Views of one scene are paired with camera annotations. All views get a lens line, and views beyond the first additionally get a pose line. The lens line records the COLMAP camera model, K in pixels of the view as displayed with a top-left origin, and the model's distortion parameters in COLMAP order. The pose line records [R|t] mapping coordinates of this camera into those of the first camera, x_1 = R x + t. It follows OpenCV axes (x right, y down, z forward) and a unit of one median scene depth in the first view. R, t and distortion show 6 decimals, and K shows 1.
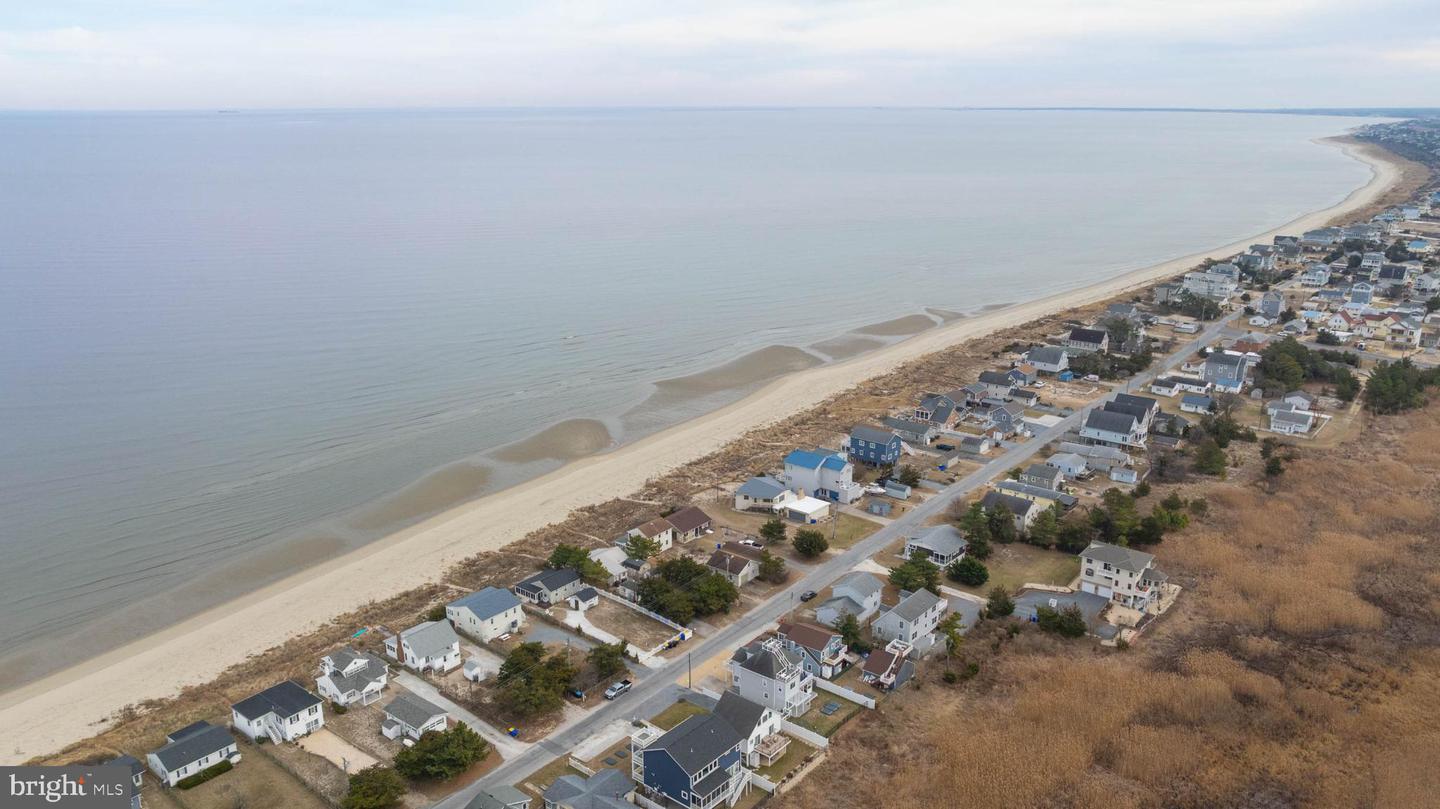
lens RADIAL K [[1063.0, 0, 719.4], [0, 1063.0, 413.4], [0, 0, 1]] dist [-0.014409, -0.009281]
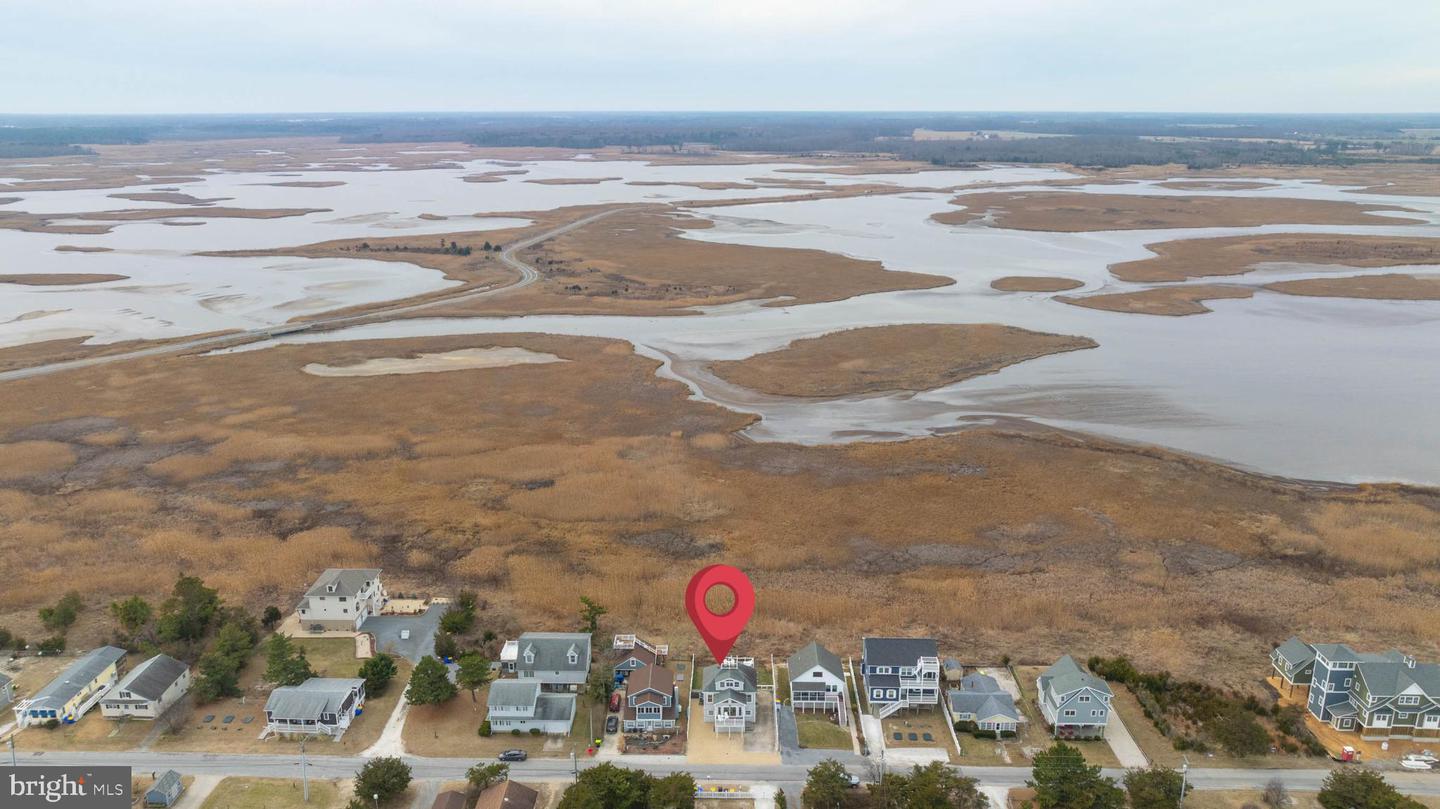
lens RADIAL K [[1063.0, 0, 719.4], [0, 1063.0, 413.4], [0, 0, 1]] dist [-0.014409, -0.009281]
pose [[-0.609981, -0.218910, 0.761578, -0.486050], [0.225928, 0.873148, 0.431936, -0.308305], [-0.759526, 0.435535, -0.483146, 1.053302]]
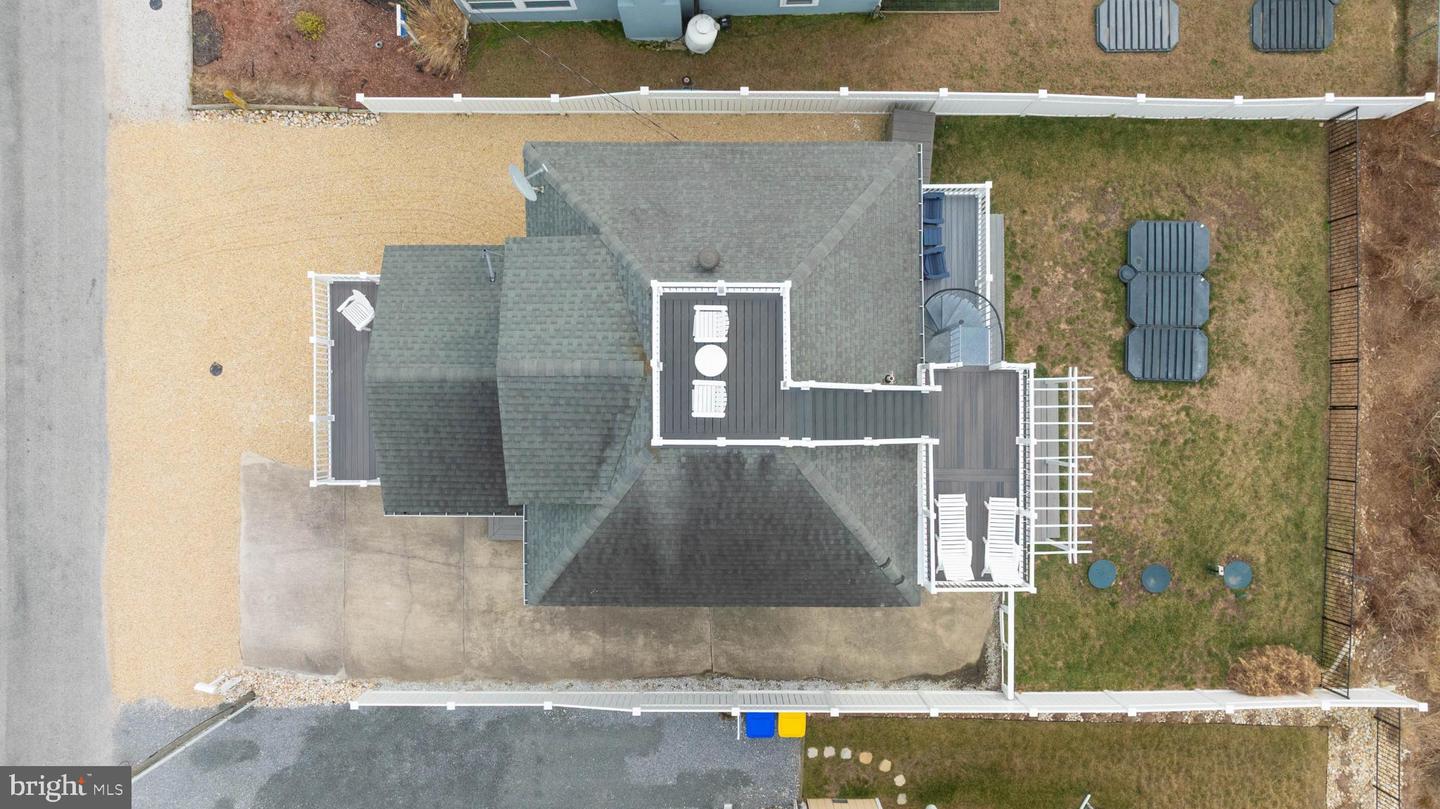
lens RADIAL K [[1044.8, 0, 718.5], [0, 1044.8, 417.0], [0, 0, 1]] dist [-0.019404, 0.004593]
pose [[0.785118, -0.619290, -0.008340, 0.035973], [0.182194, 0.218068, 0.958776, 0.099231], [-0.591942, -0.754272, 0.284040, 0.741943]]
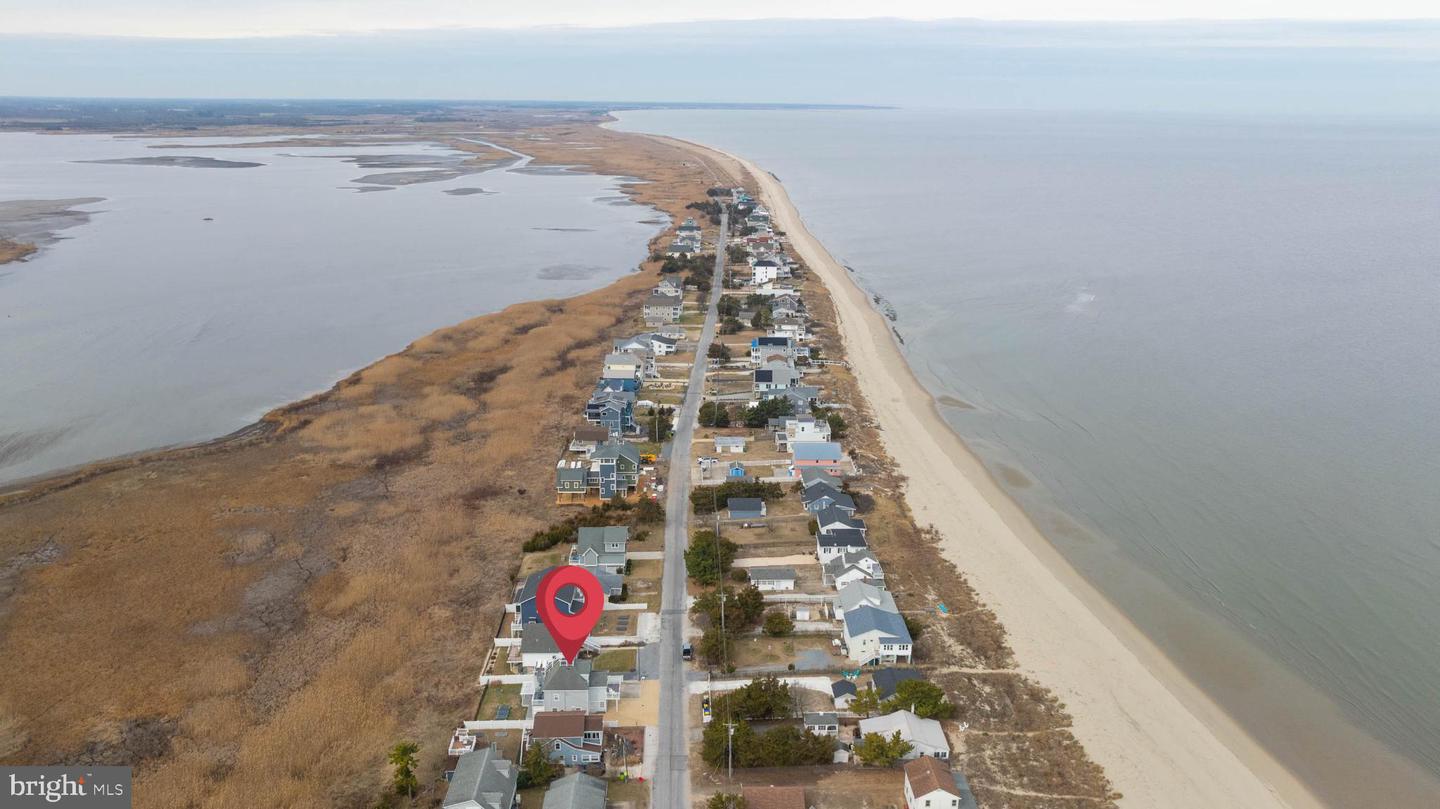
lens RADIAL K [[1063.0, 0, 719.4], [0, 1063.0, 413.4], [0, 0, 1]] dist [-0.014409, -0.009281]
pose [[-0.763354, 0.178151, -0.620928, 0.394355], [-0.191845, 0.855331, 0.481254, -0.368376], [0.616835, 0.486489, -0.618743, 1.215065]]
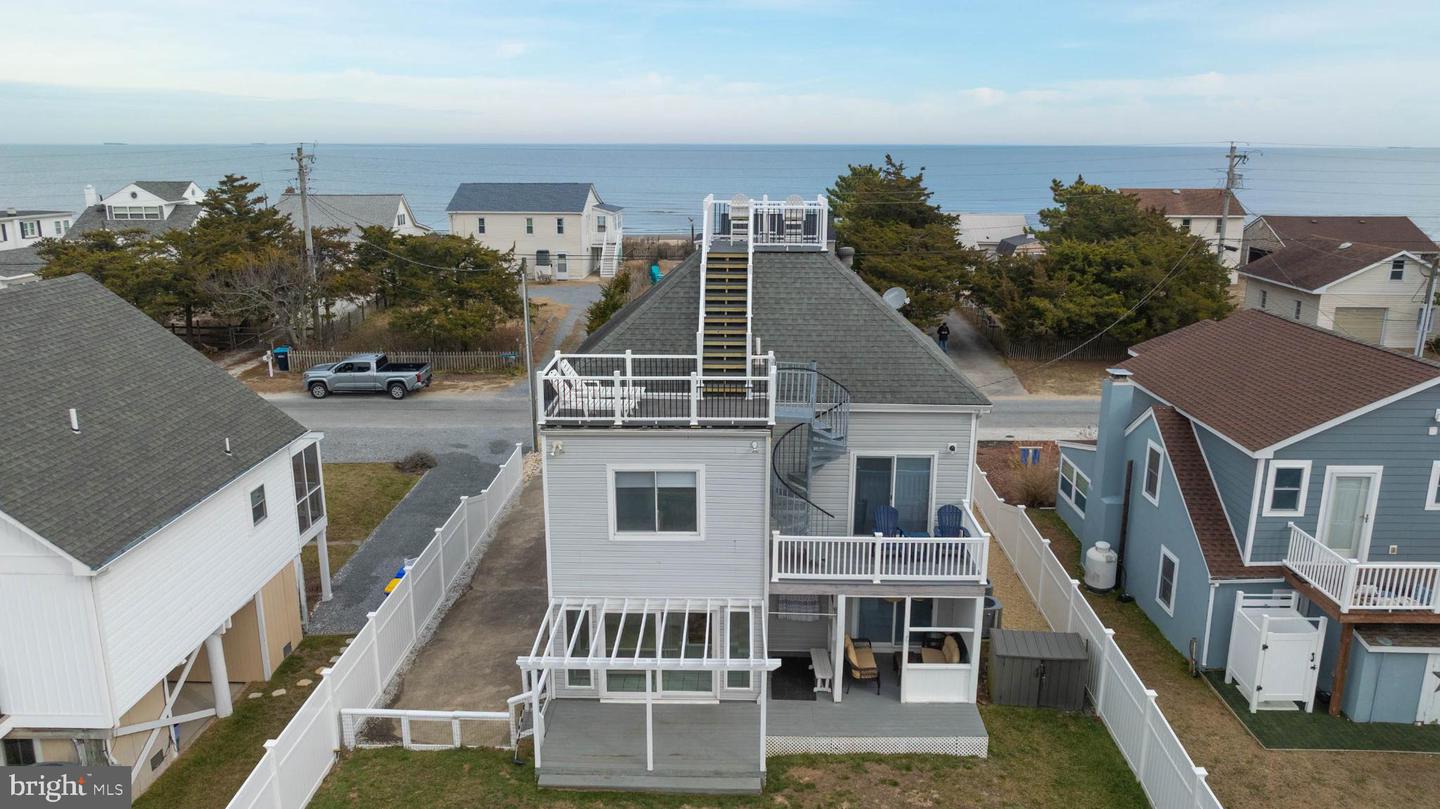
lens RADIAL K [[1063.0, 0, 719.4], [0, 1063.0, 413.4], [0, 0, 1]] dist [-0.014409, -0.009281]
pose [[0.597390, 0.200283, -0.776538, 0.116978], [-0.229954, 0.970430, 0.073388, 0.178114], [0.768274, 0.134727, 0.625782, 0.700919]]
